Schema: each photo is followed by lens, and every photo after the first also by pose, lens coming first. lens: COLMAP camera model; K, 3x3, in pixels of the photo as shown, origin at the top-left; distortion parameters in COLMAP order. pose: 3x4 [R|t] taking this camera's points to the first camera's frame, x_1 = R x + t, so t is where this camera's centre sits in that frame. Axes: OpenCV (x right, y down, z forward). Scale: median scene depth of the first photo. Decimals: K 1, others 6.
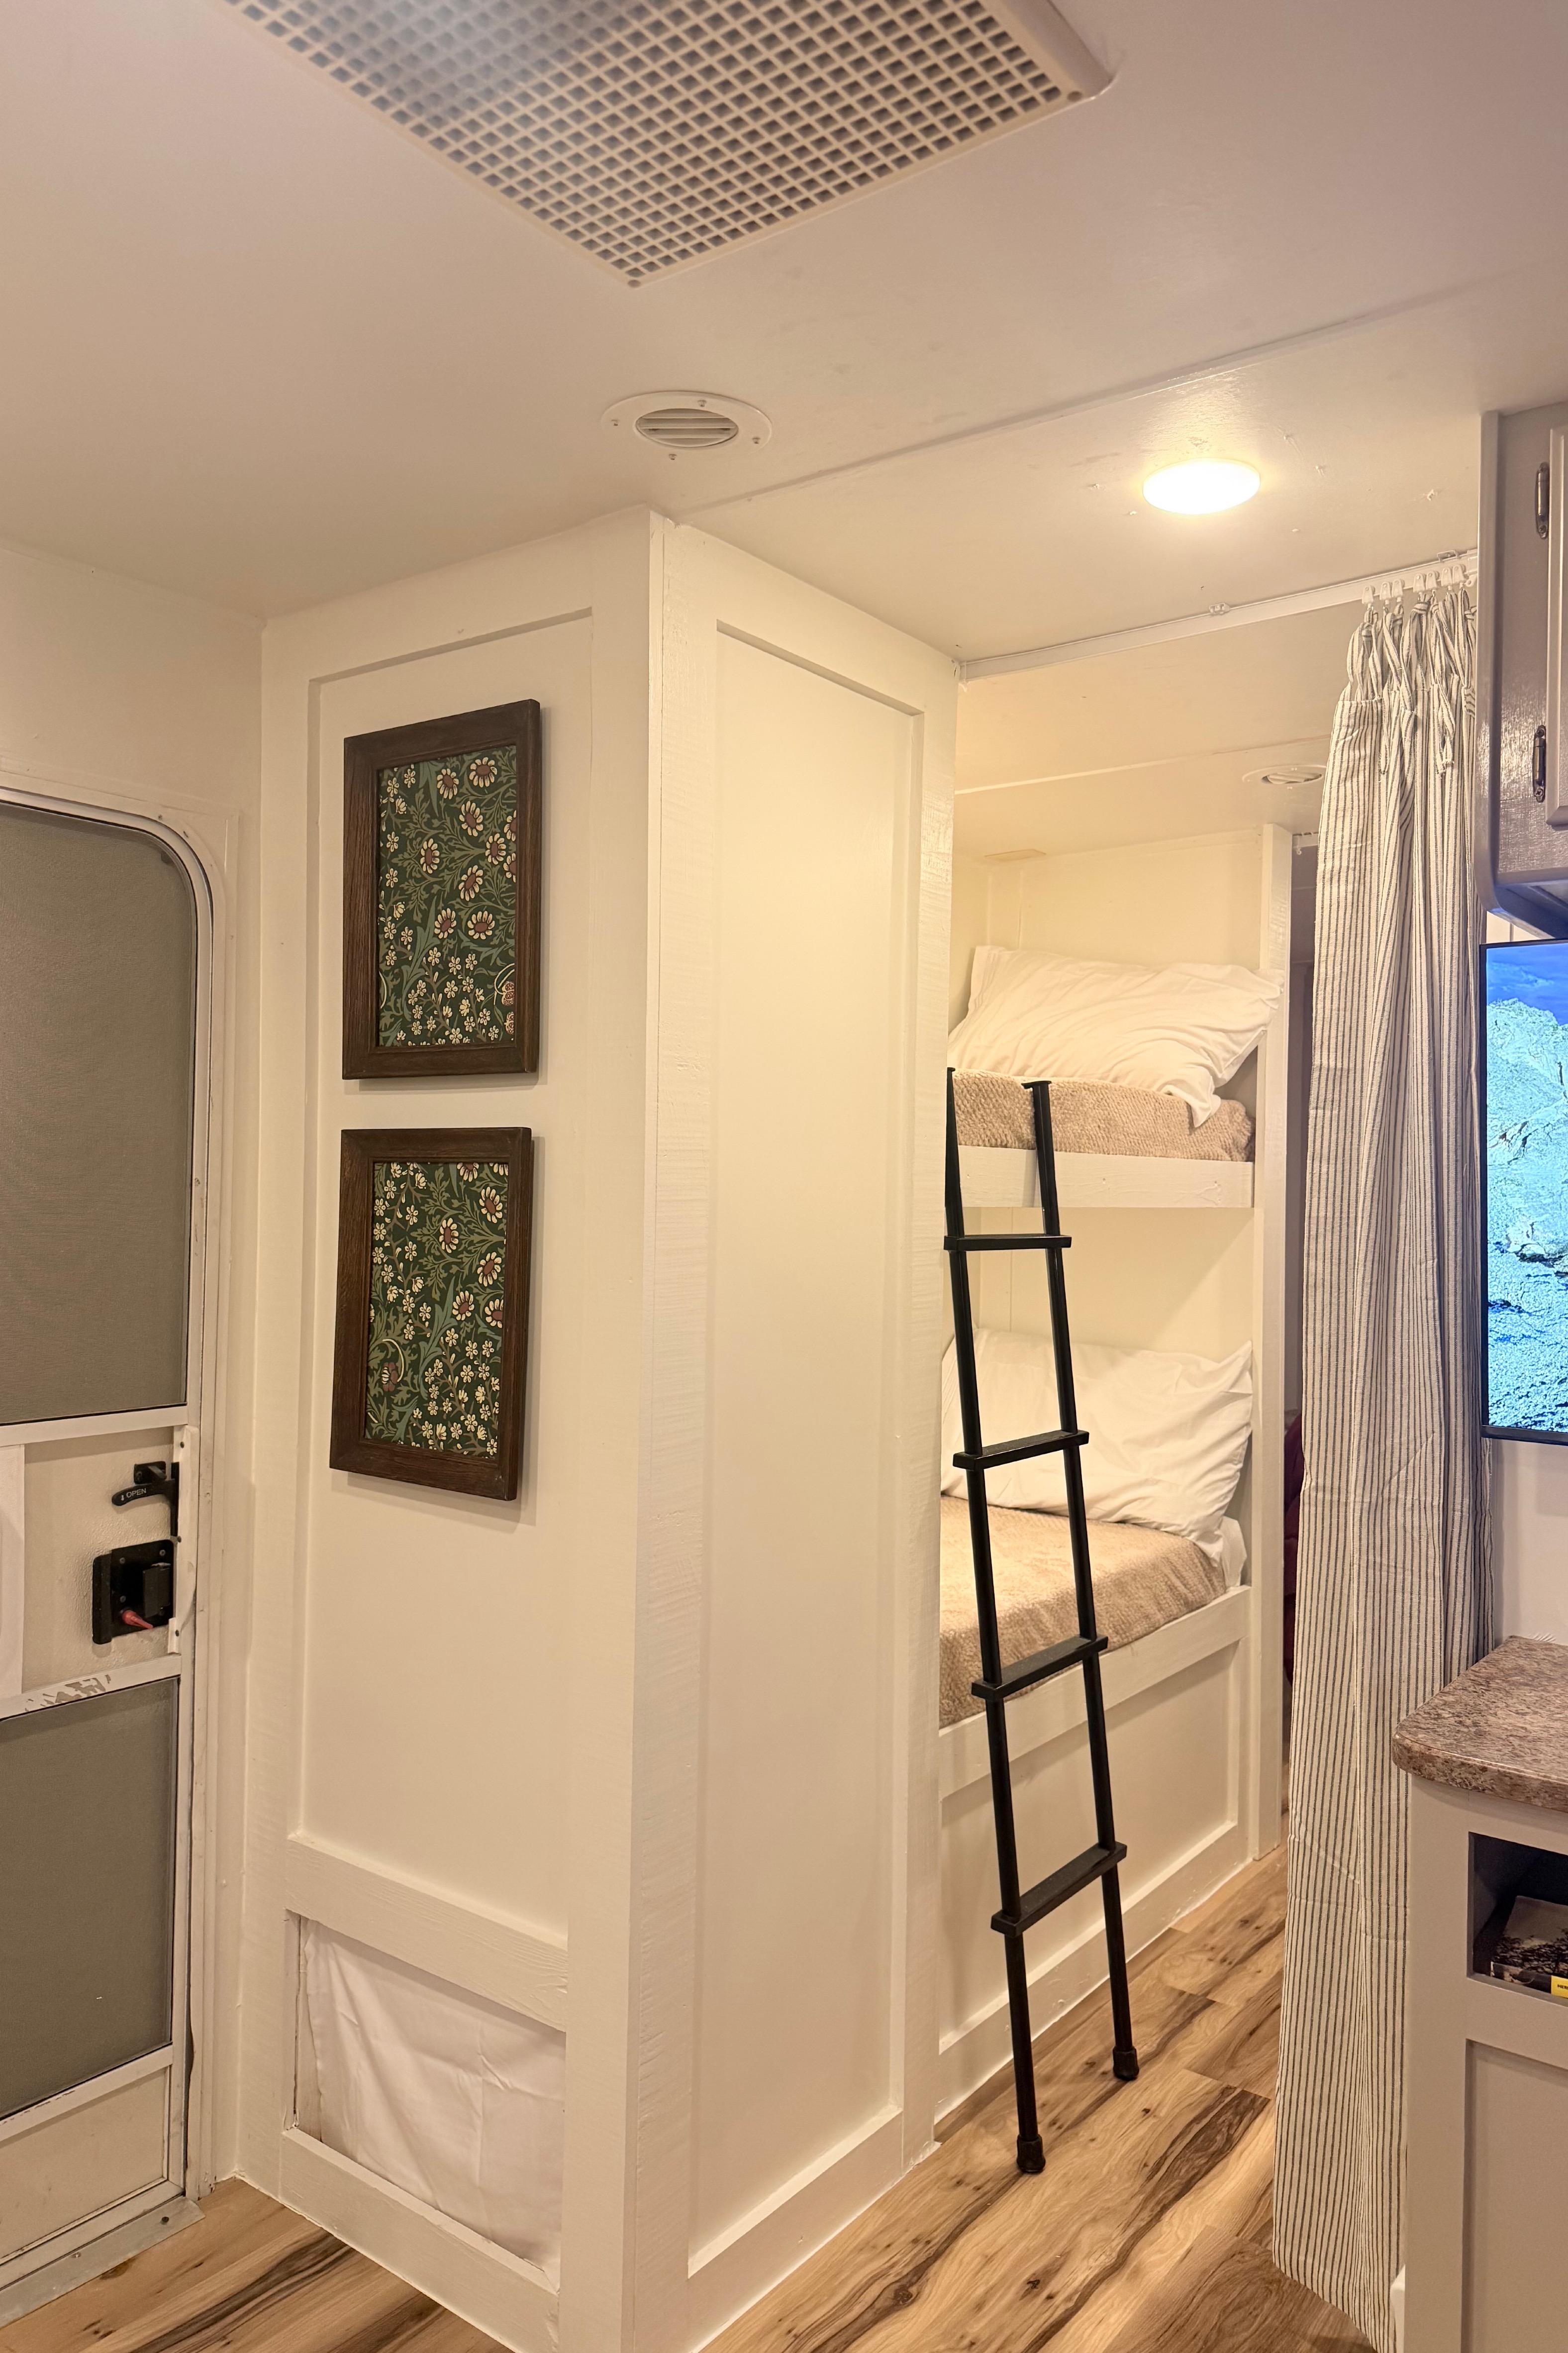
lens RADIAL K [[1628.5, 0, 780.9], [0, 1628.5, 1183.2], [0, 0, 1]] dist [0.029279, -0.008499]
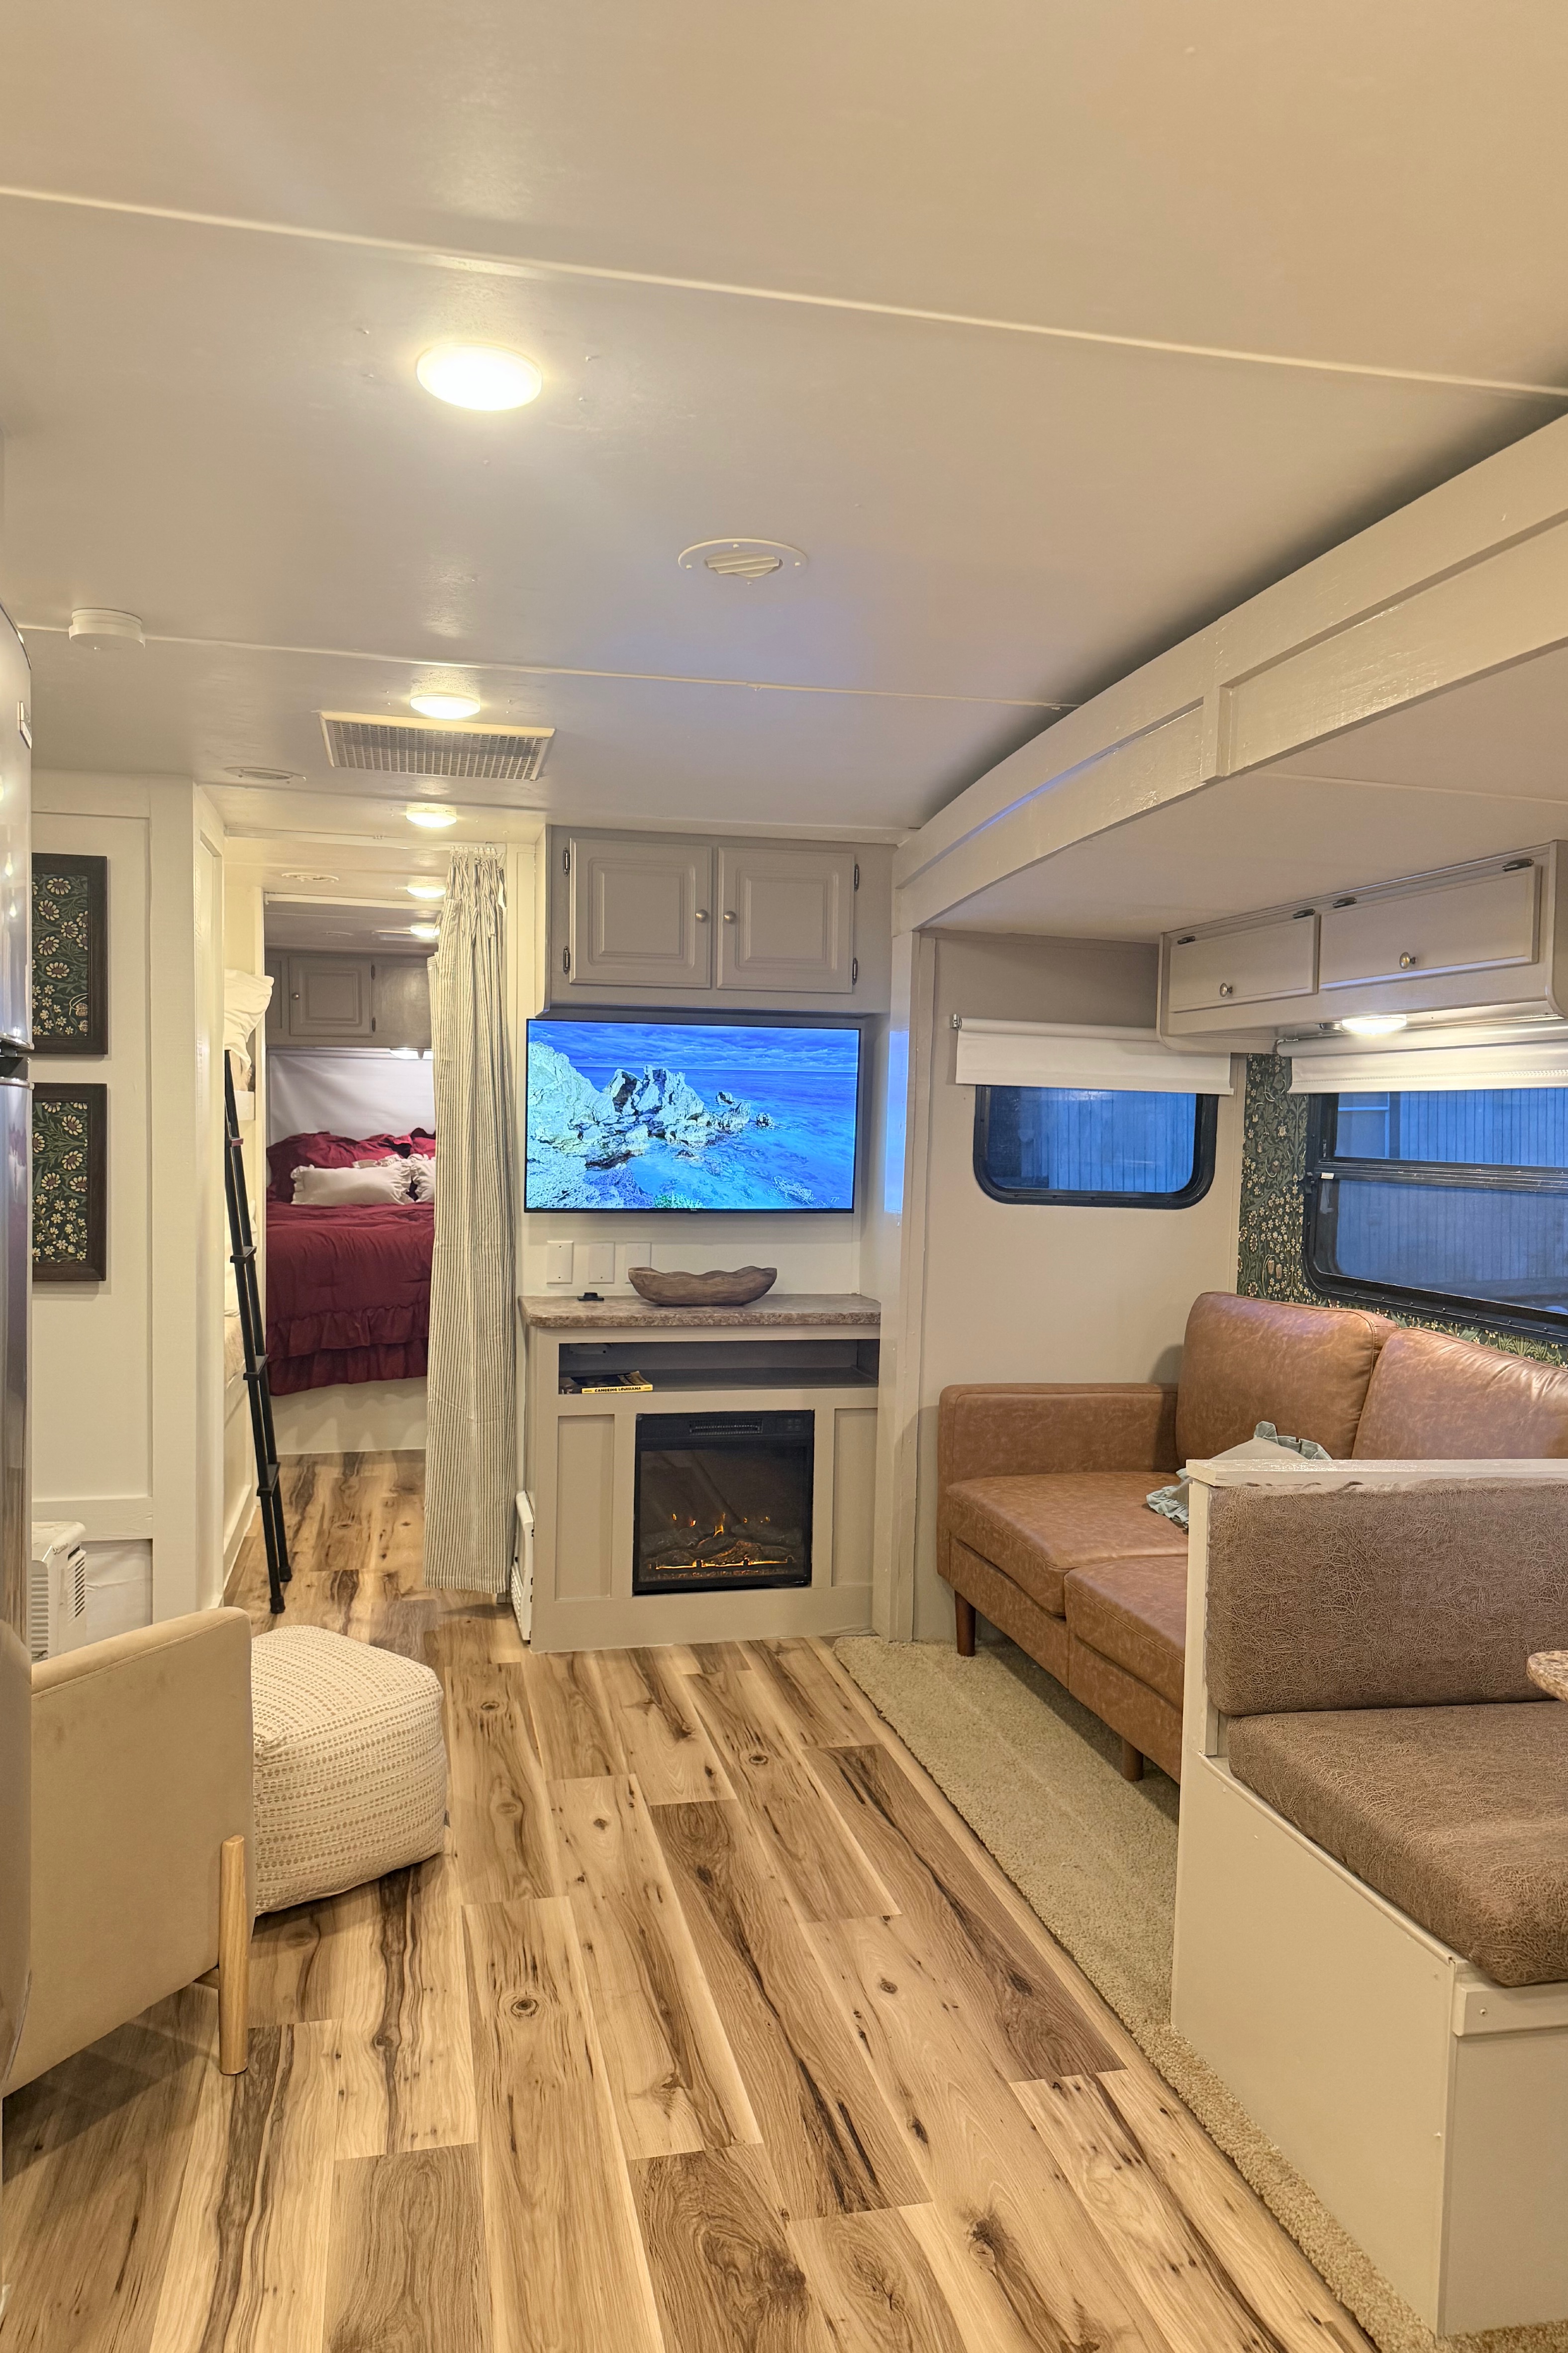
lens RADIAL K [[1628.5, 0, 865.4], [0, 1628.5, 1174.9], [0, 0, 1]] dist [0.029279, -0.008499]
pose [[0.598867, -0.036304, 0.800025, -1.115590], [-0.009533, 0.998578, 0.052450, -0.035774], [-0.800791, -0.039037, 0.597670, -0.812801]]
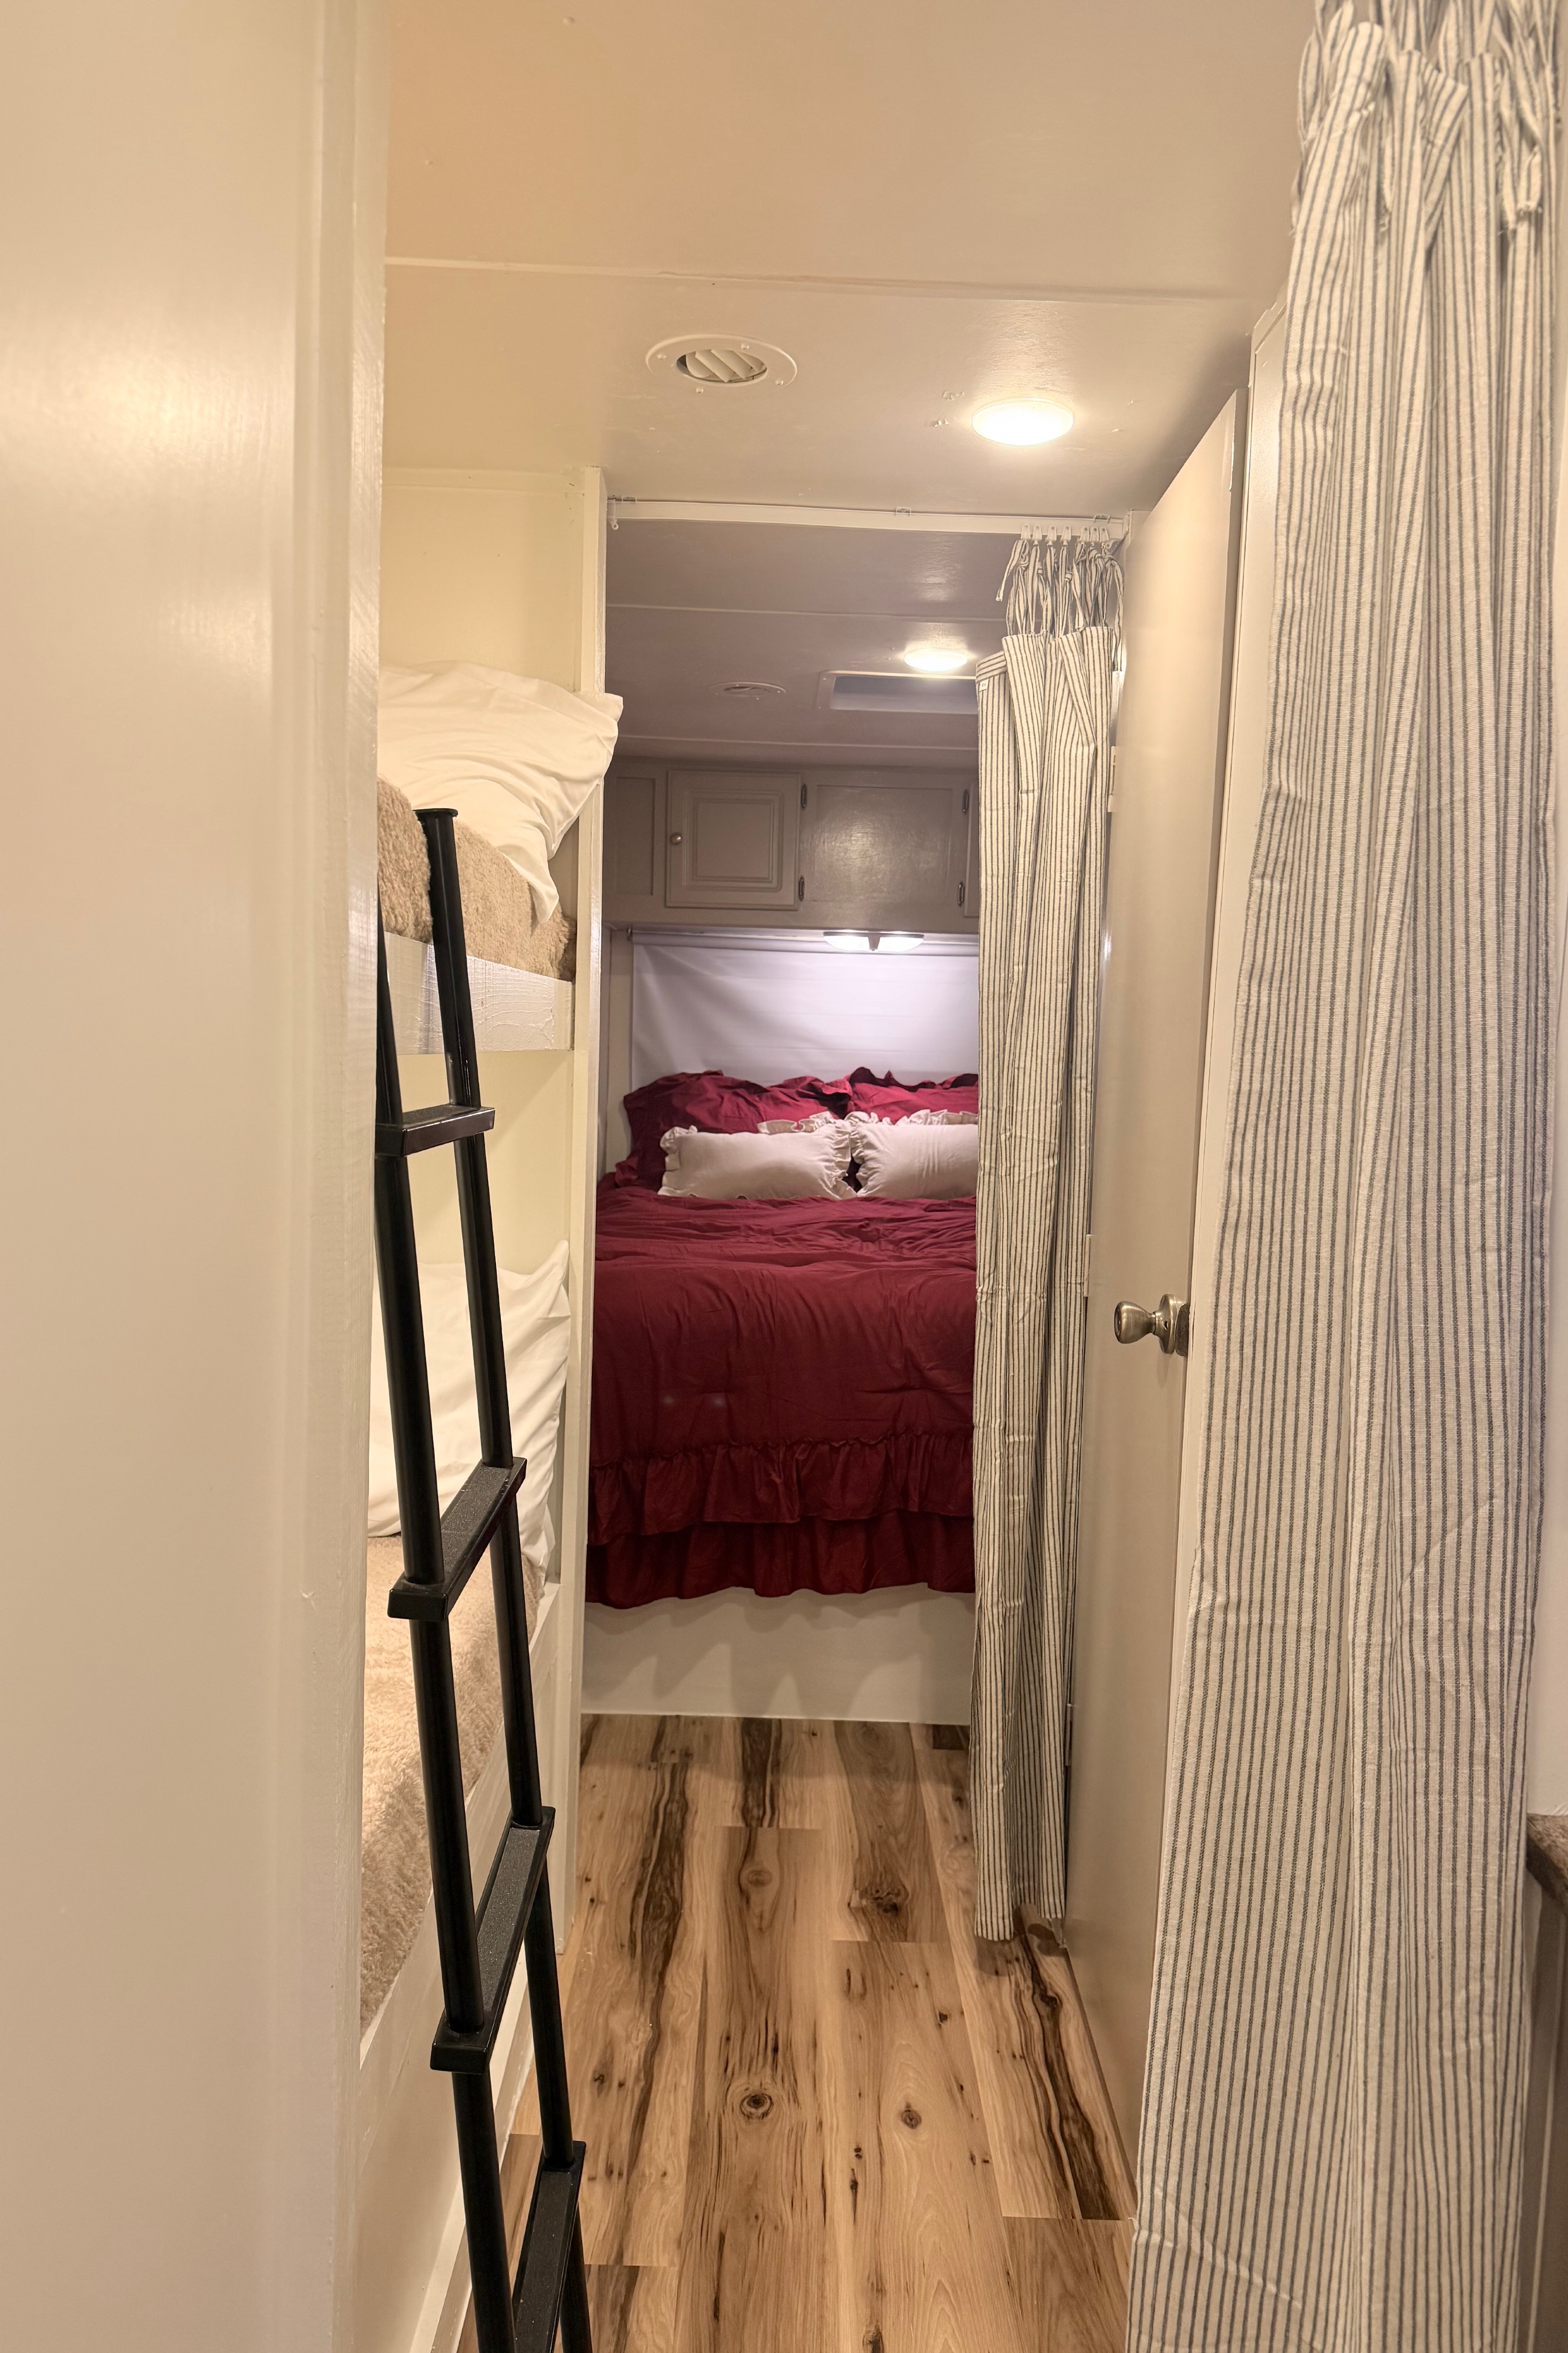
lens RADIAL K [[1628.5, 0, 779.3], [0, 1628.5, 1185.6], [0, 0, 1]] dist [0.029279, -0.008499]
pose [[0.791621, -0.042724, 0.609516, -0.101775], [-0.025149, 0.994429, 0.102368, 0.000212], [-0.610494, -0.096366, 0.786136, 0.679168]]
